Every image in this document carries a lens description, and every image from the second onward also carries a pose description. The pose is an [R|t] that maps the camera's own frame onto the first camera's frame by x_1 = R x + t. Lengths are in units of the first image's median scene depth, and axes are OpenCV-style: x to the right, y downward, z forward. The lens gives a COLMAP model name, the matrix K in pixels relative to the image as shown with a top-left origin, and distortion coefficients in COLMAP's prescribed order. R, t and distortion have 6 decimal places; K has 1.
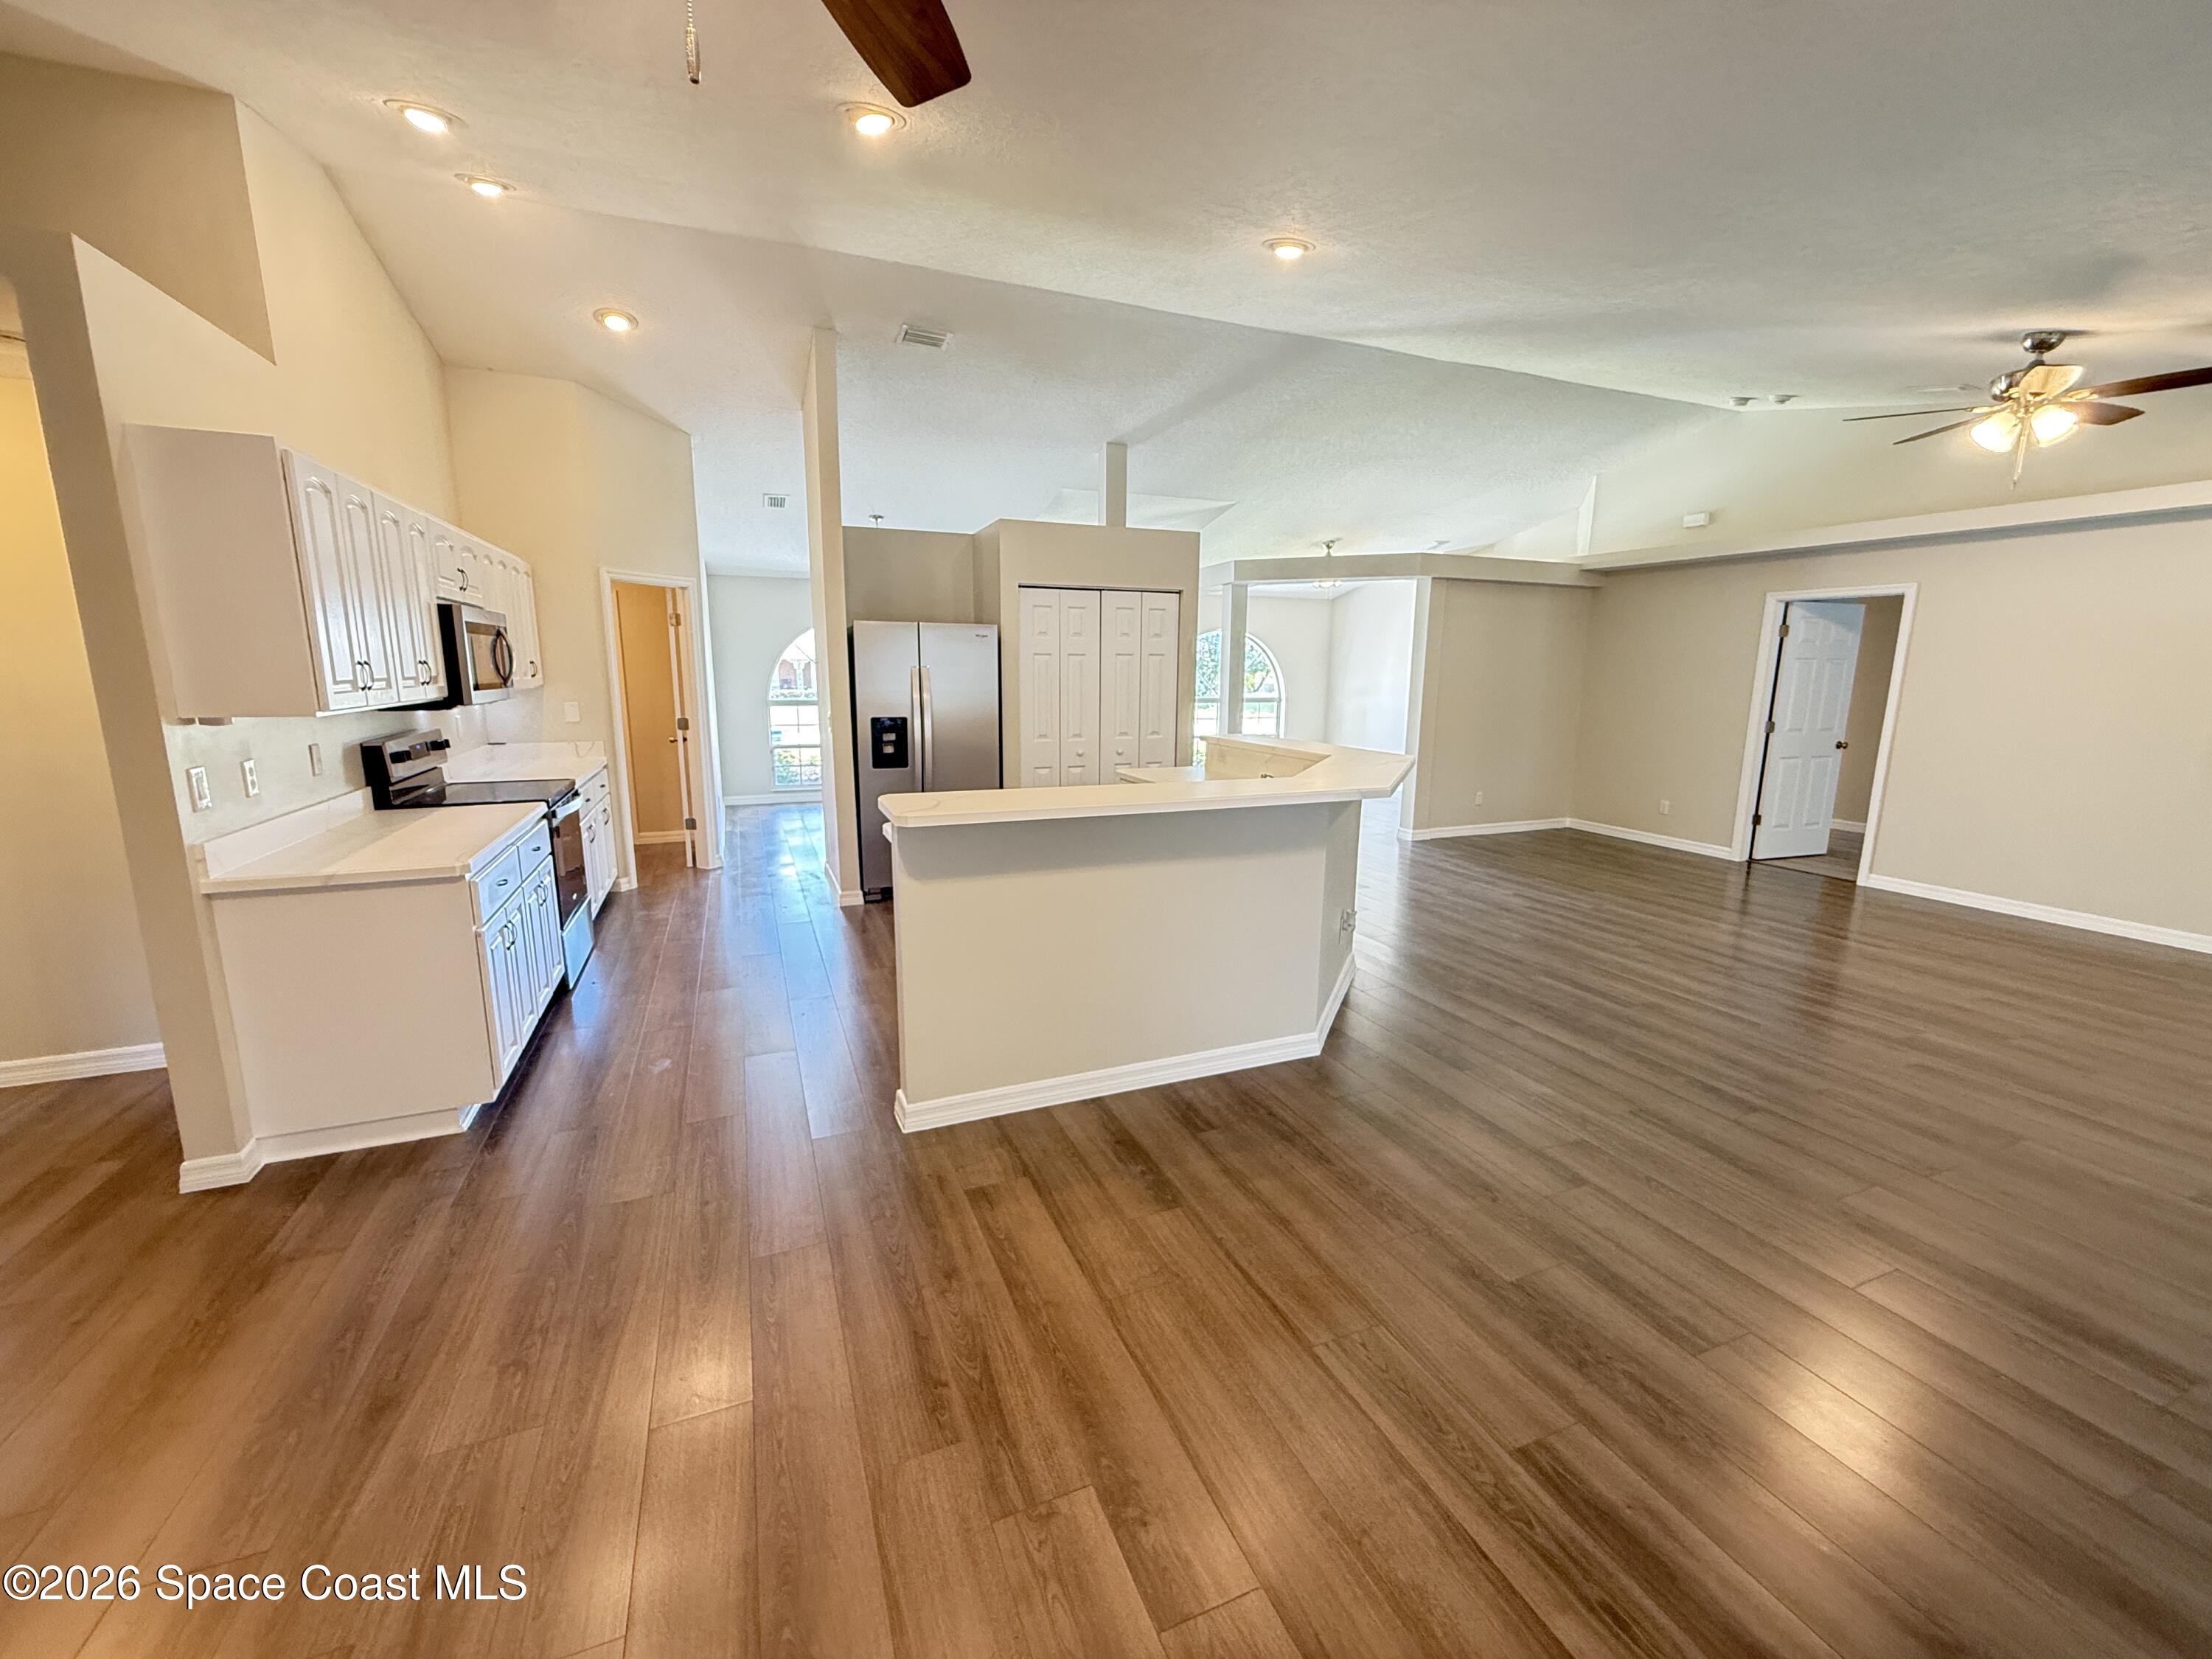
lens RADIAL K [[883.4, 0, 1095.6], [0, 883.4, 829.6], [0, 0, 1]] dist [-0.000224, 0.000401]
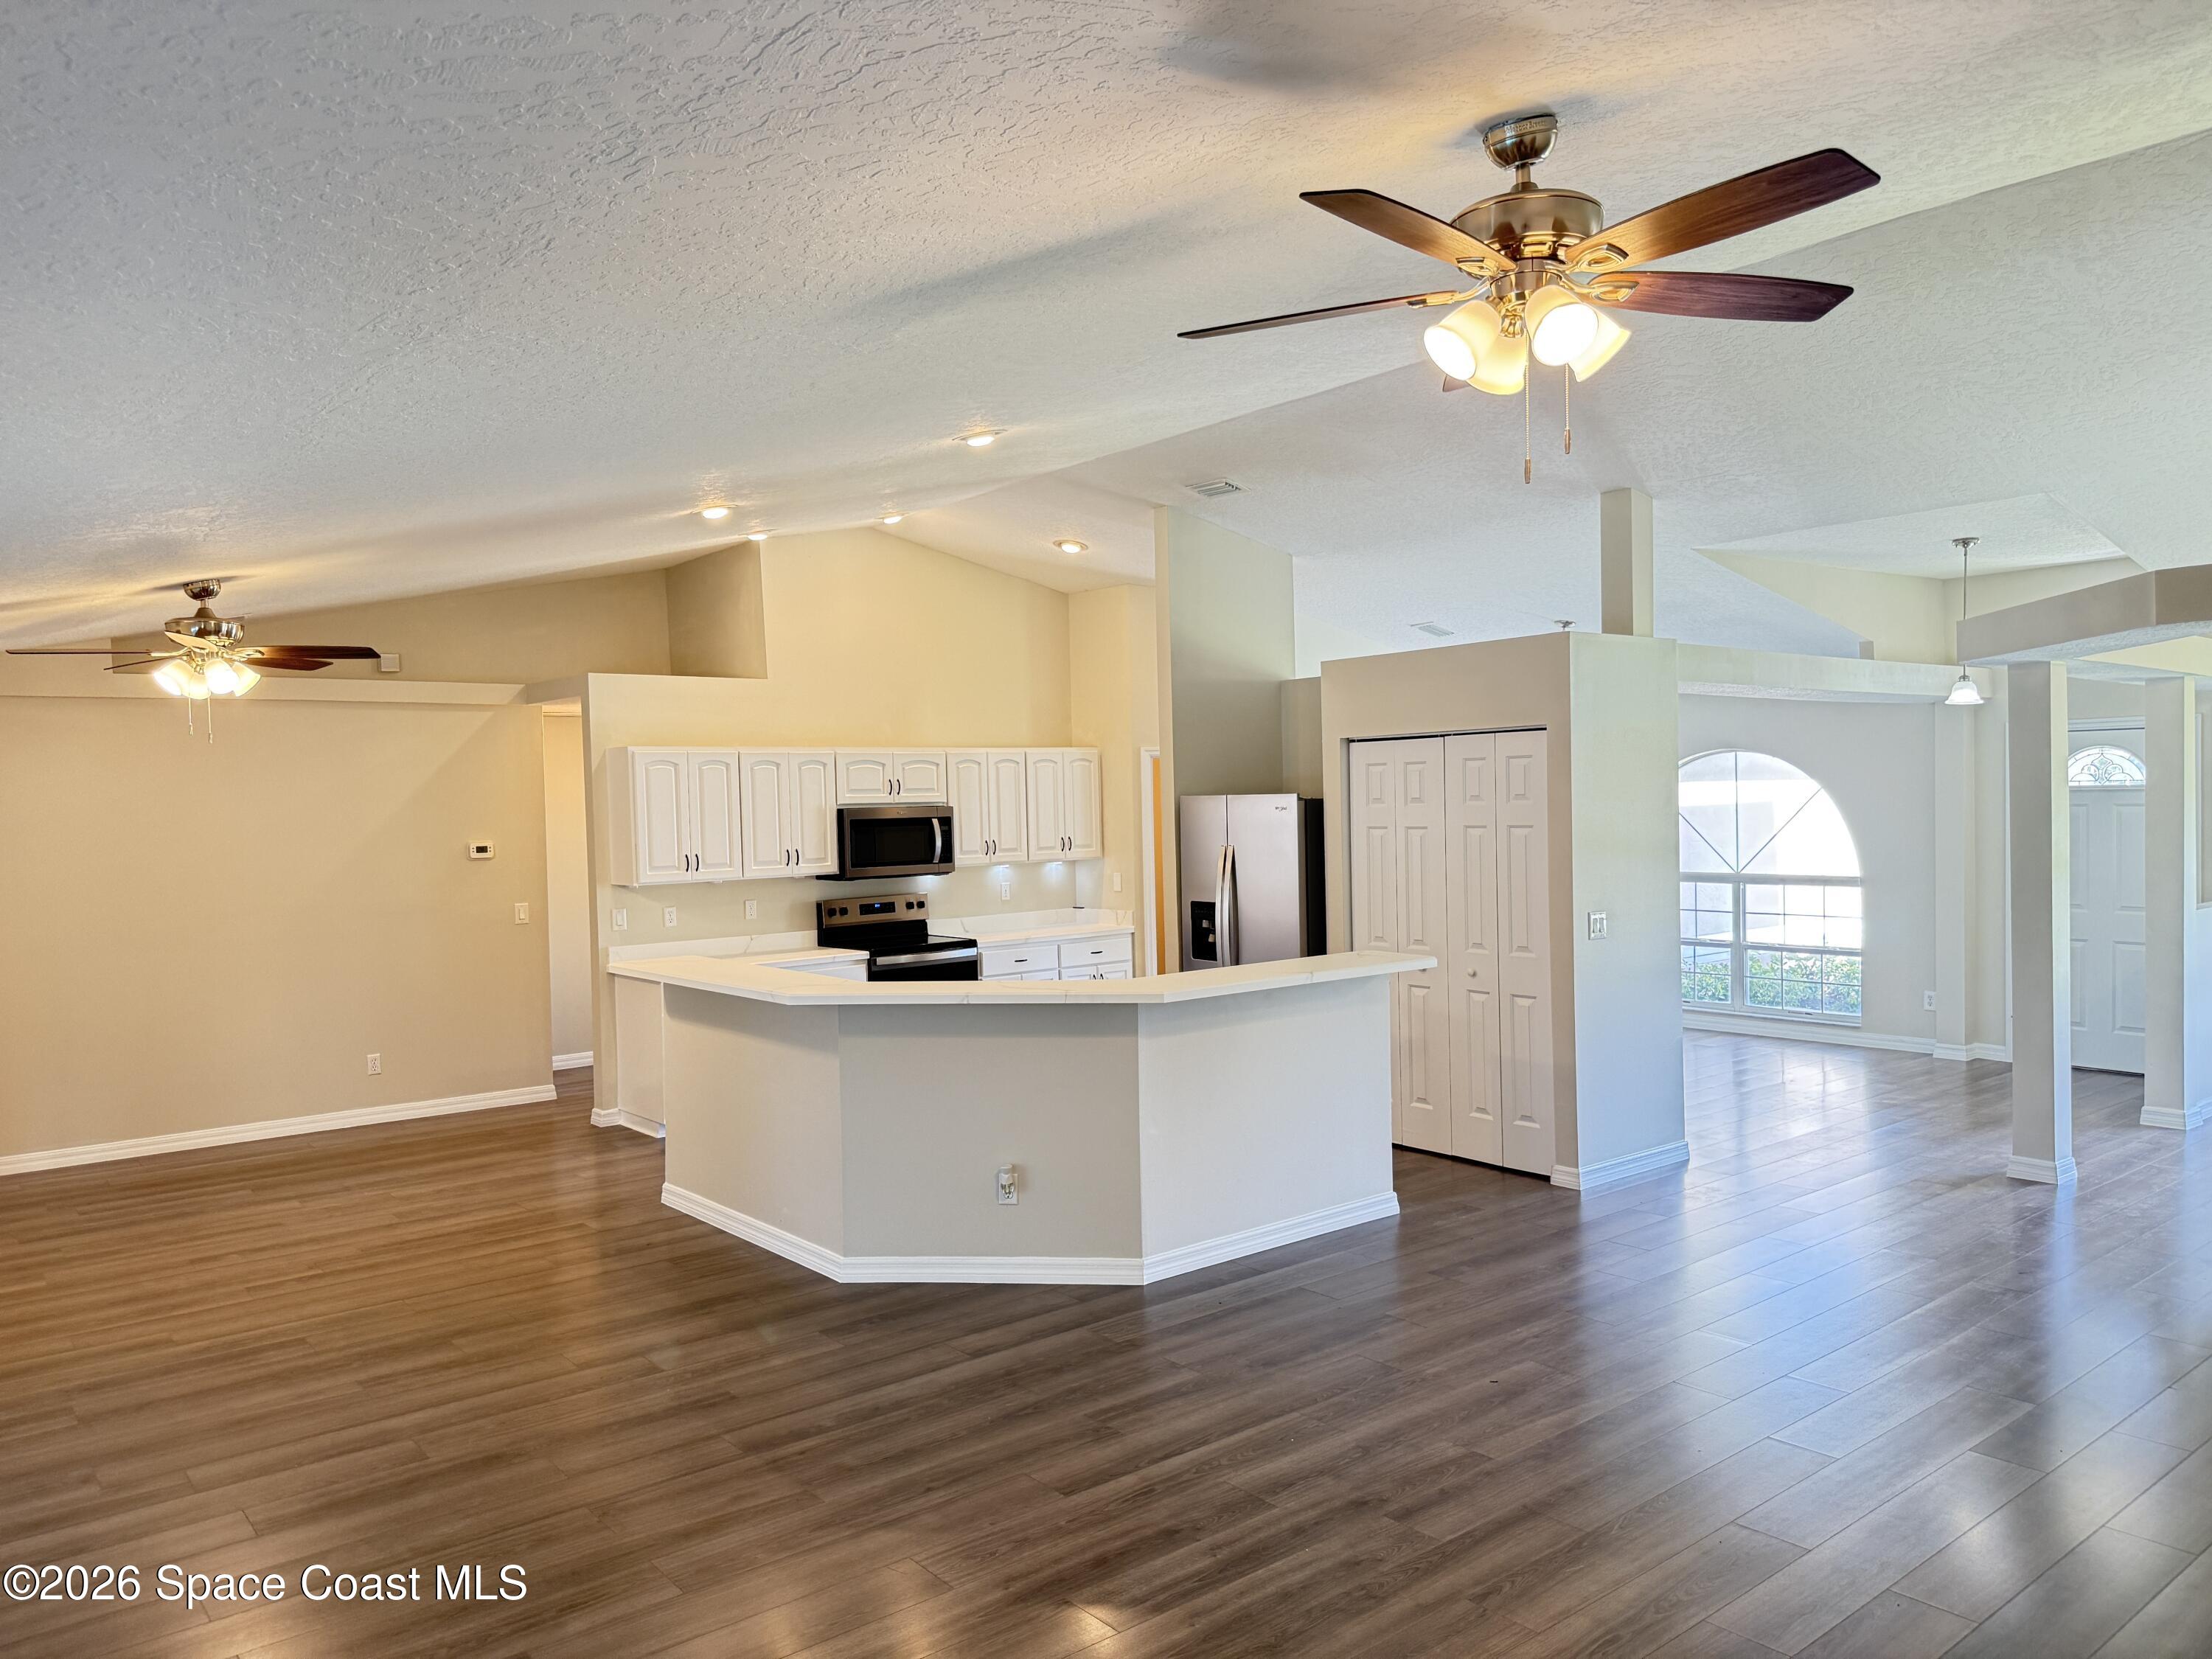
lens RADIAL K [[1565.2, 0, 1107.9], [0, 1565.2, 837.8], [0, 0, 1]] dist [0.025780, -0.035830]
pose [[0.288981, 0.011820, -0.957262, 1.409043], [-0.149051, 0.988286, -0.032793, -0.145144], [0.945660, 0.152157, 0.287358, 0.531316]]
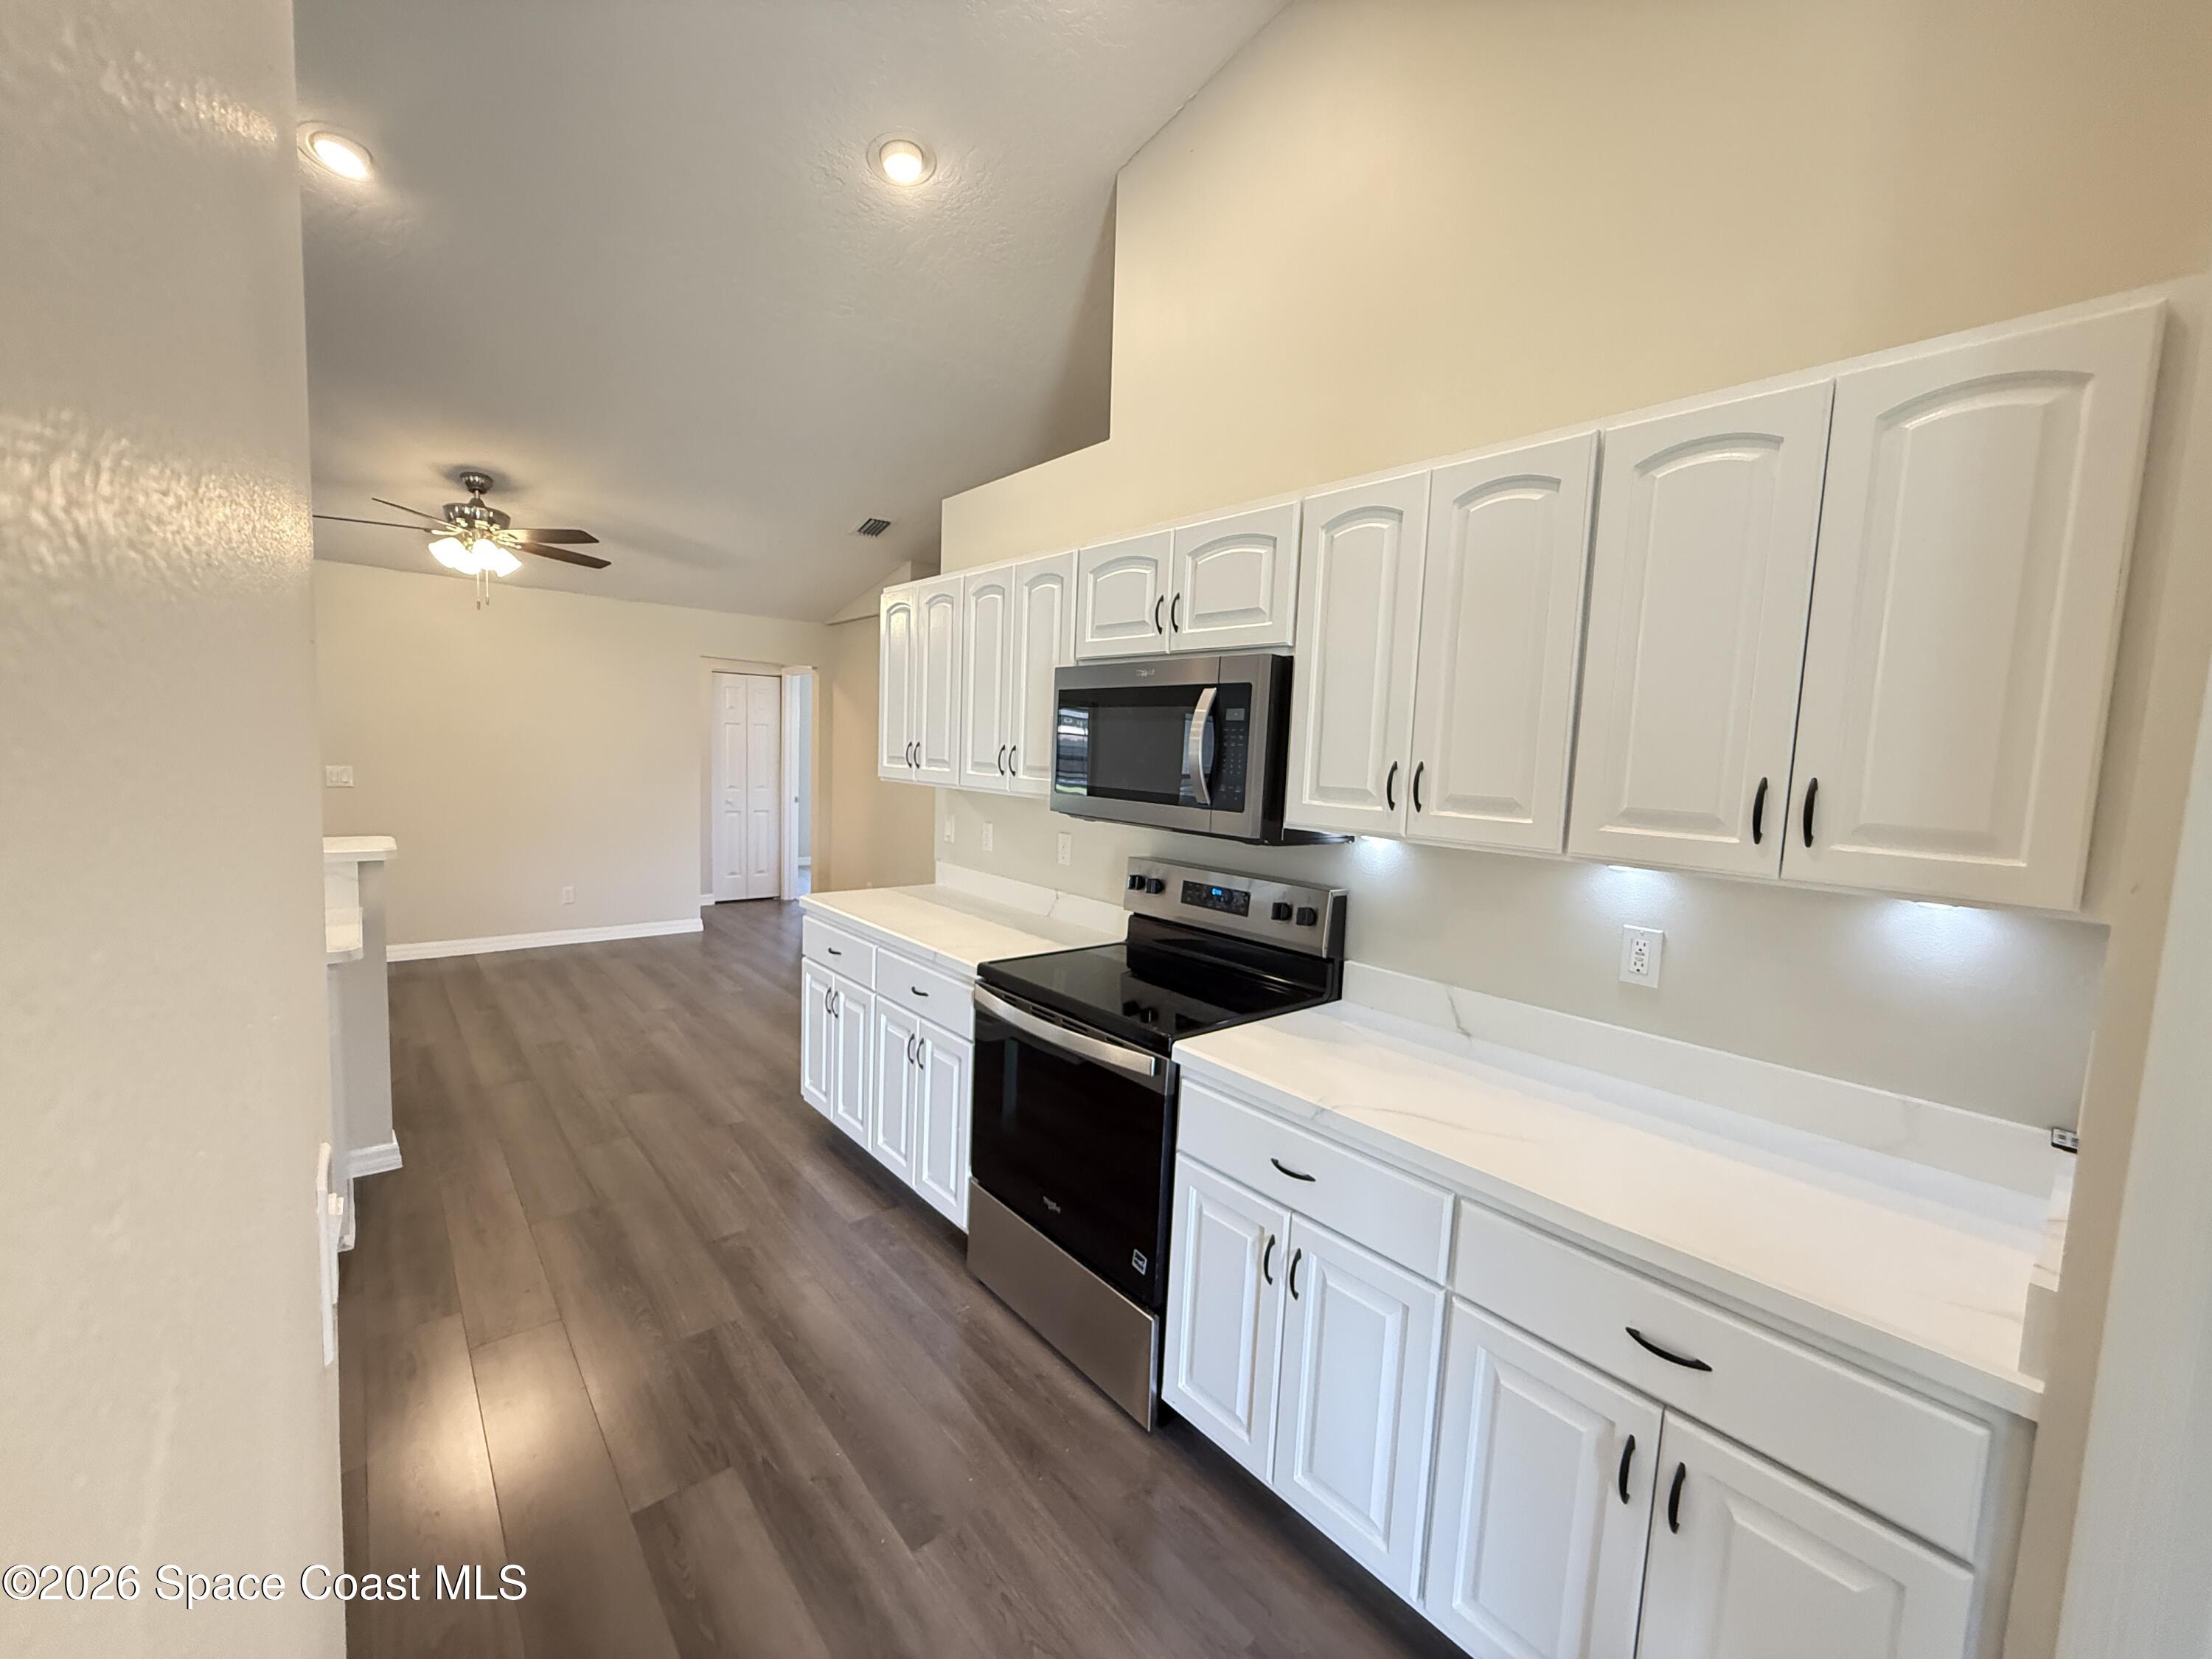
lens RADIAL K [[883.4, 0, 1095.6], [0, 883.4, 829.6], [0, 0, 1]] dist [-0.000224, 0.000401]
pose [[-0.949365, -0.022001, -0.313404, -0.369490], [-0.108097, 0.959515, 0.260089, -0.240046], [0.294993, 0.280797, -0.913308, 1.274132]]
